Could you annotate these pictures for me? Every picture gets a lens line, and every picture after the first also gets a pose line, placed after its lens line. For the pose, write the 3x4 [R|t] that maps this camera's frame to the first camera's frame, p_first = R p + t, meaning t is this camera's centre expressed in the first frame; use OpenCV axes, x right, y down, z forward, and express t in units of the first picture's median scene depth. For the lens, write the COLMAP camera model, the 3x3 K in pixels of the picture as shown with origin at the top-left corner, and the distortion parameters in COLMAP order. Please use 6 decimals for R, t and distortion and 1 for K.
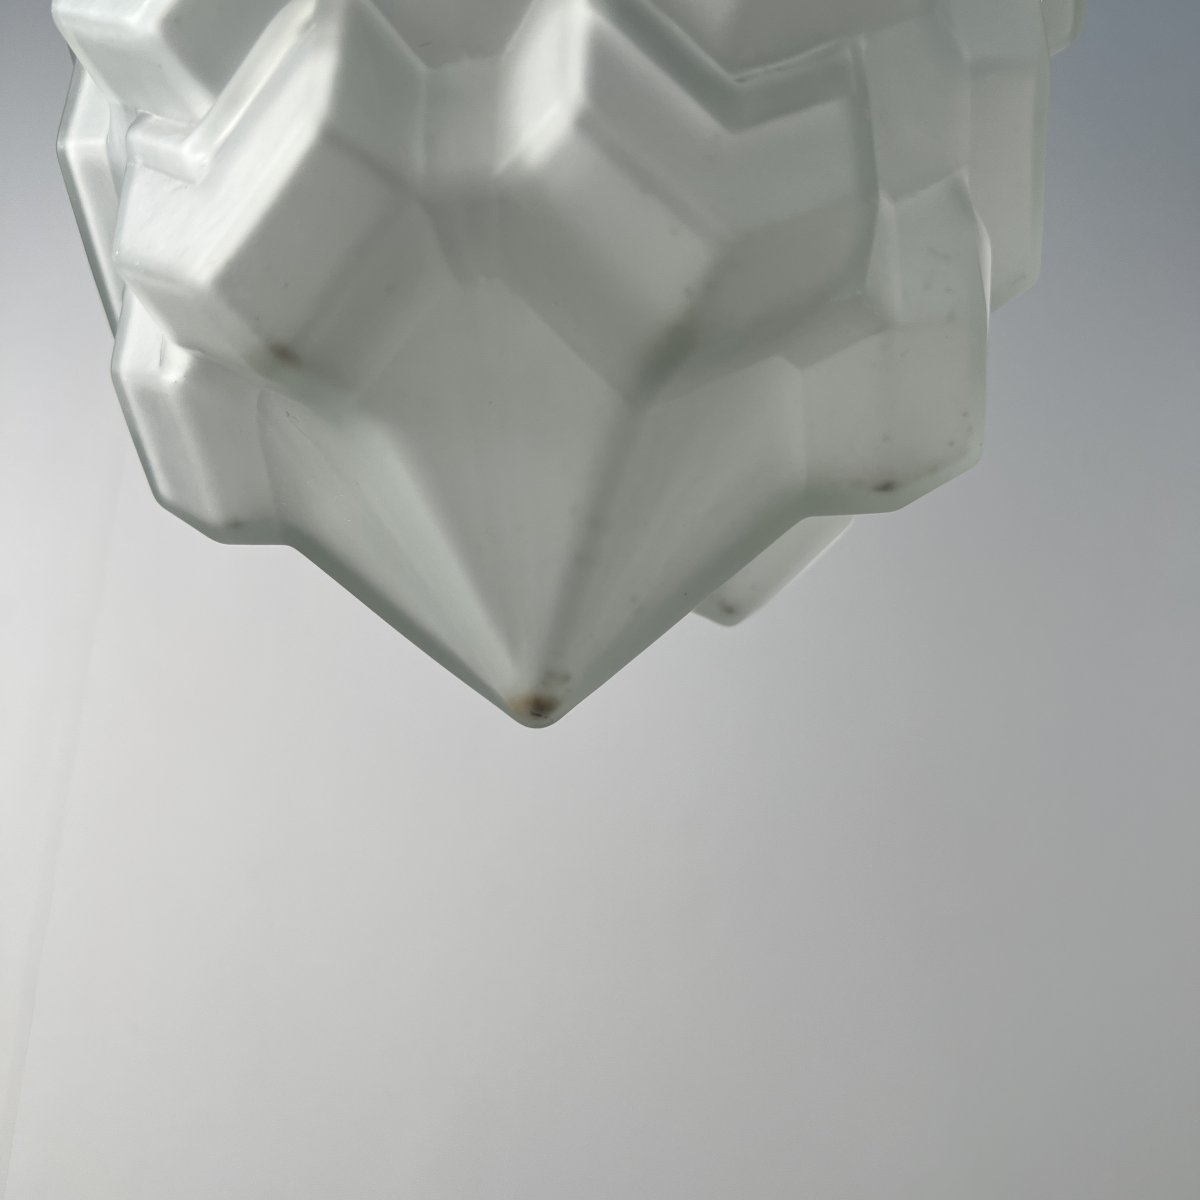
lens RADIAL K [[1222.2, 0, 583.7], [0, 1222.2, 599.6], [0, 0, 1]] dist [0.126260, -0.281991]
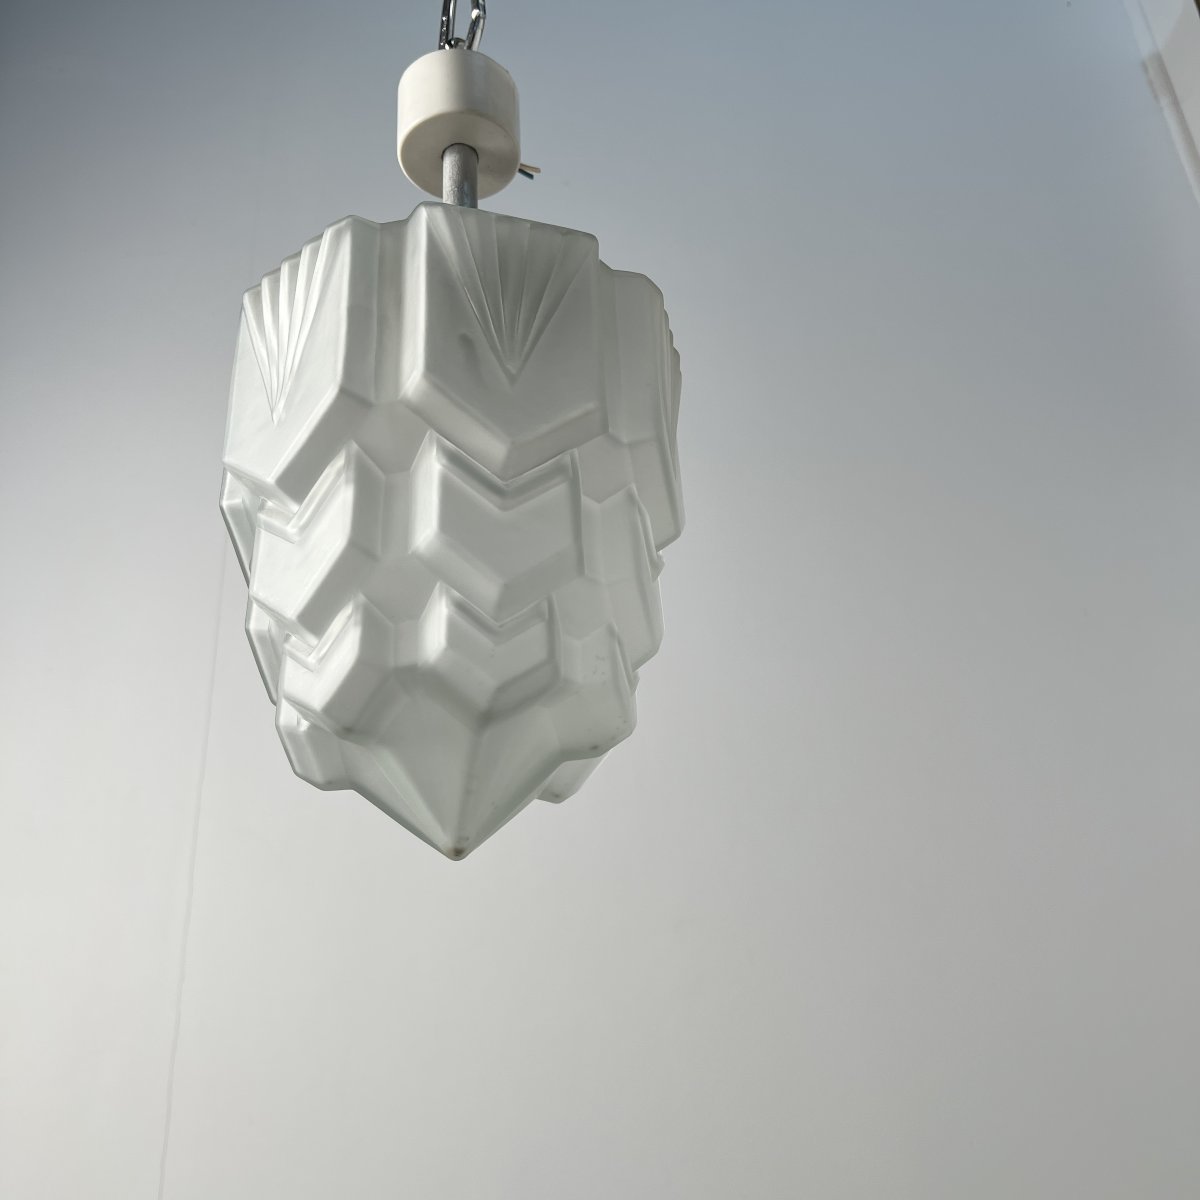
lens RADIAL K [[1222.2, 0, 583.7], [0, 1222.2, 599.6], [0, 0, 1]] dist [0.126260, -0.281991]
pose [[0.995611, -0.087298, -0.033730, 0.349942], [0.083520, 0.991409, -0.100657, -0.147492], [0.042228, 0.097398, 0.994349, -1.520983]]
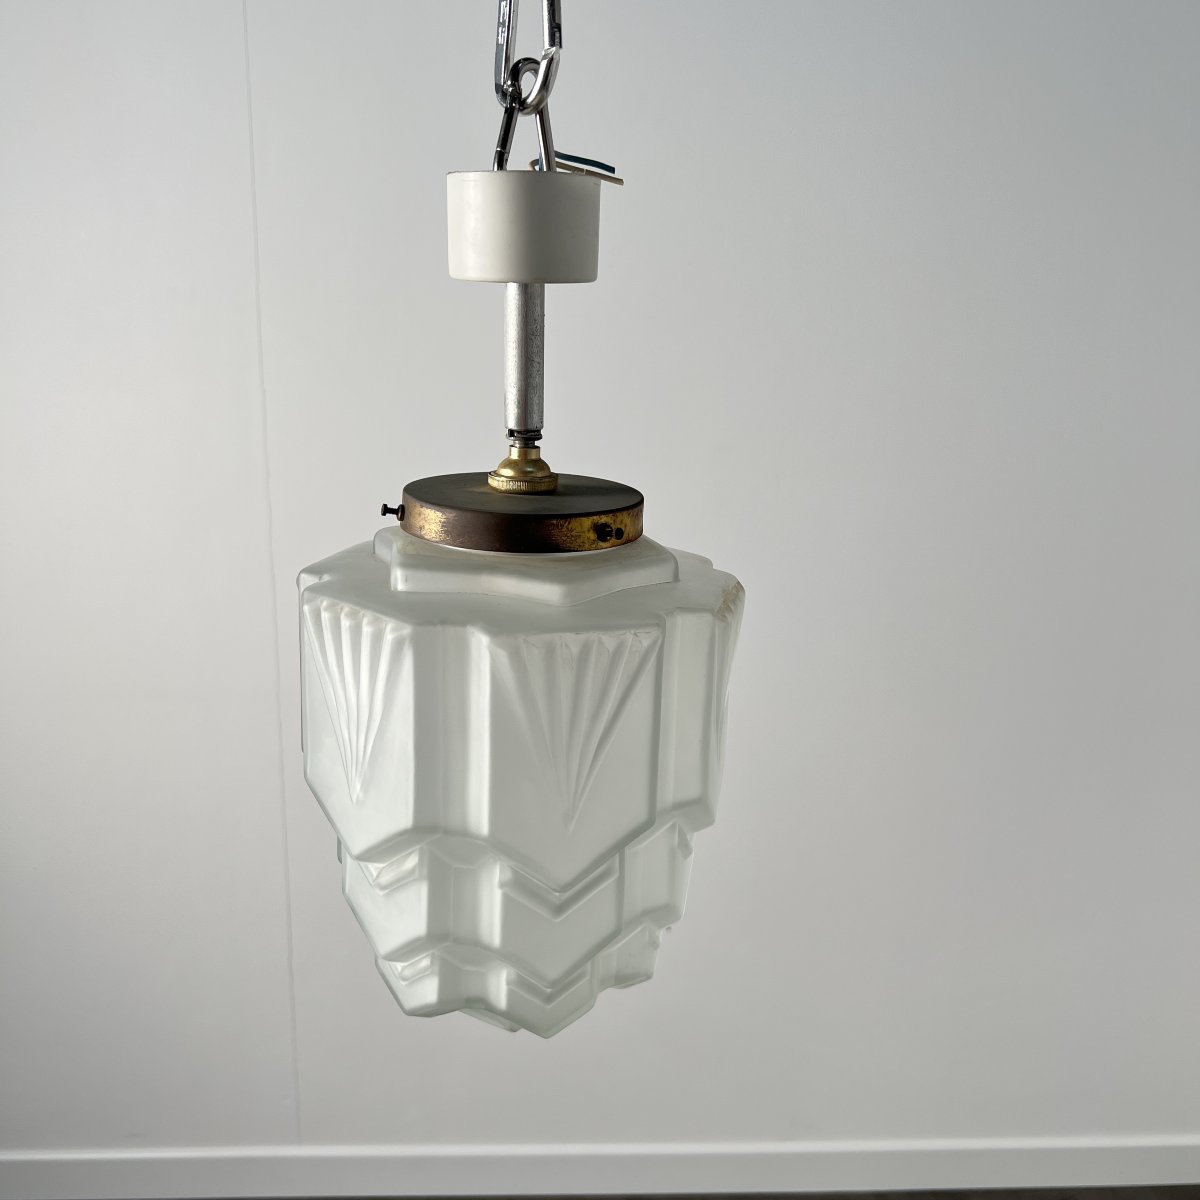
lens RADIAL K [[1222.2, 0, 583.7], [0, 1222.2, 599.6], [0, 0, 1]] dist [0.126260, -0.281991]
pose [[0.994745, 0.032829, -0.096983, 0.436868], [0.031811, 0.801234, 0.597505, -2.846860], [0.097321, -0.597450, 0.795979, -0.941546]]
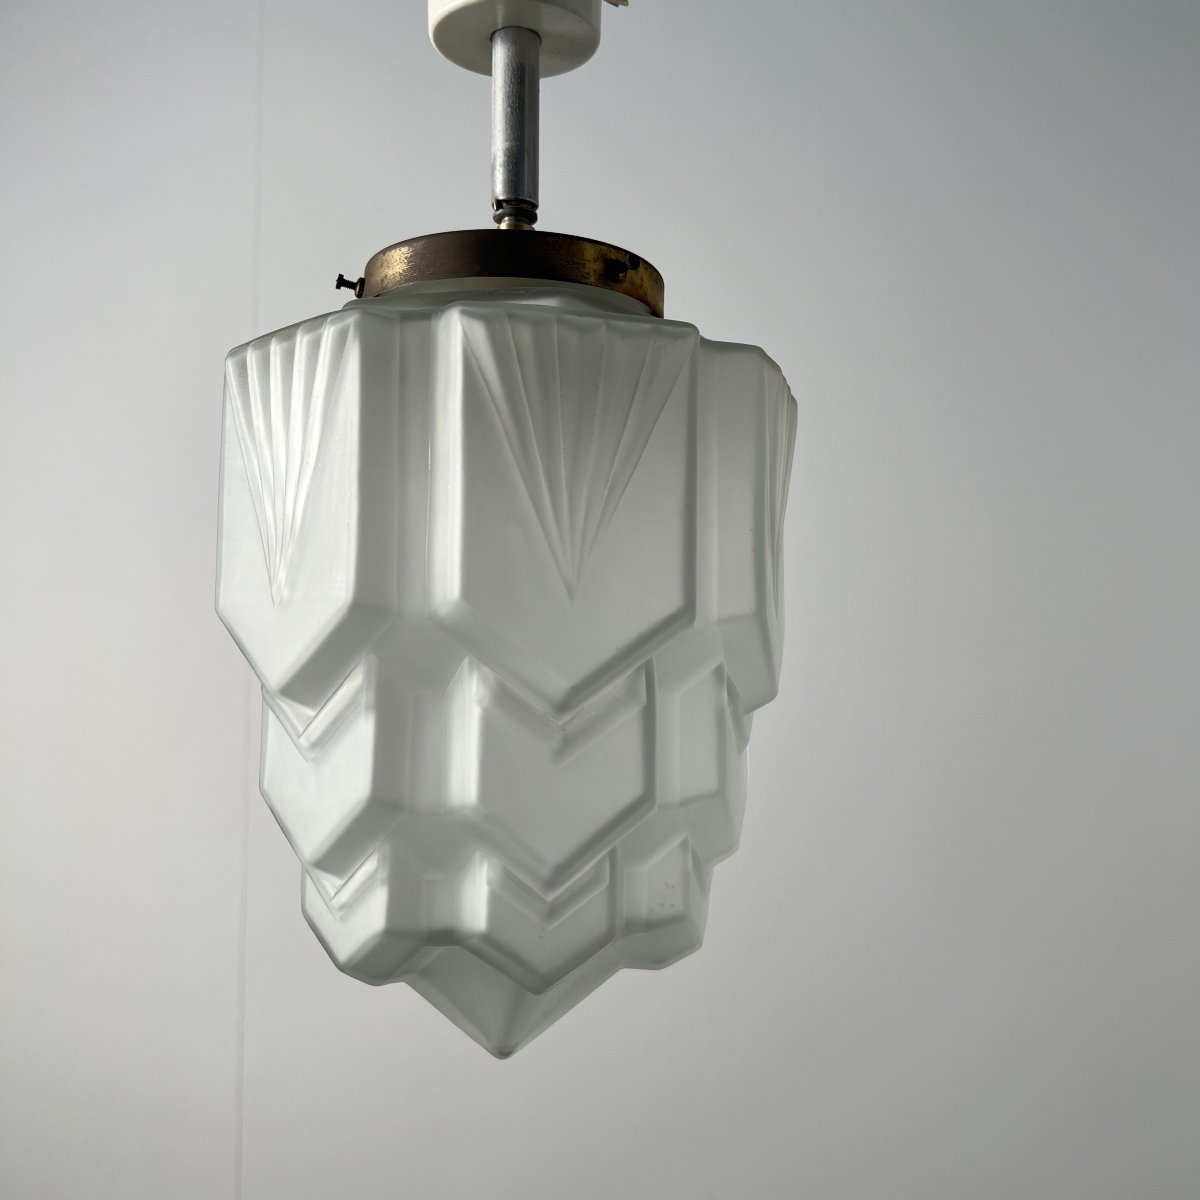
lens RADIAL K [[1222.2, 0, 583.7], [0, 1222.2, 599.6], [0, 0, 1]] dist [0.126260, -0.281991]
pose [[0.993467, -0.019811, -0.112384, 0.389478], [0.053035, 0.952155, 0.300980, -1.411554], [0.101044, -0.304974, 0.946985, -0.900009]]
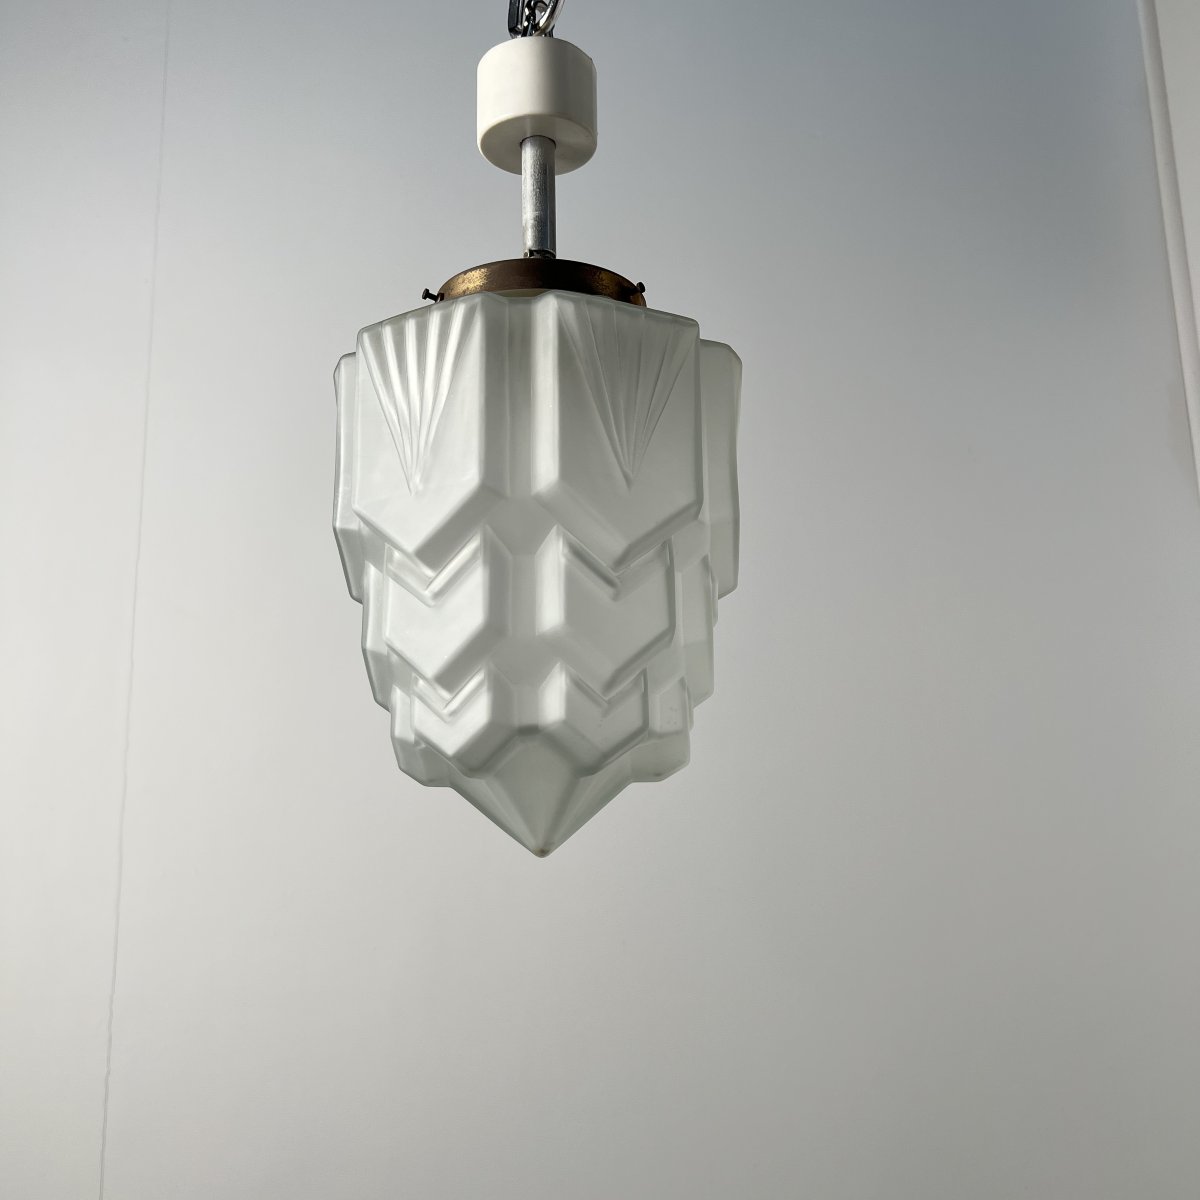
lens RADIAL K [[1222.2, 0, 583.7], [0, 1222.2, 599.6], [0, 0, 1]] dist [0.126260, -0.281991]
pose [[0.996175, -0.016616, 0.085781, -0.192953], [0.001622, 0.985099, 0.171979, -1.071049], [-0.087360, -0.171183, 0.981359, -1.923027]]
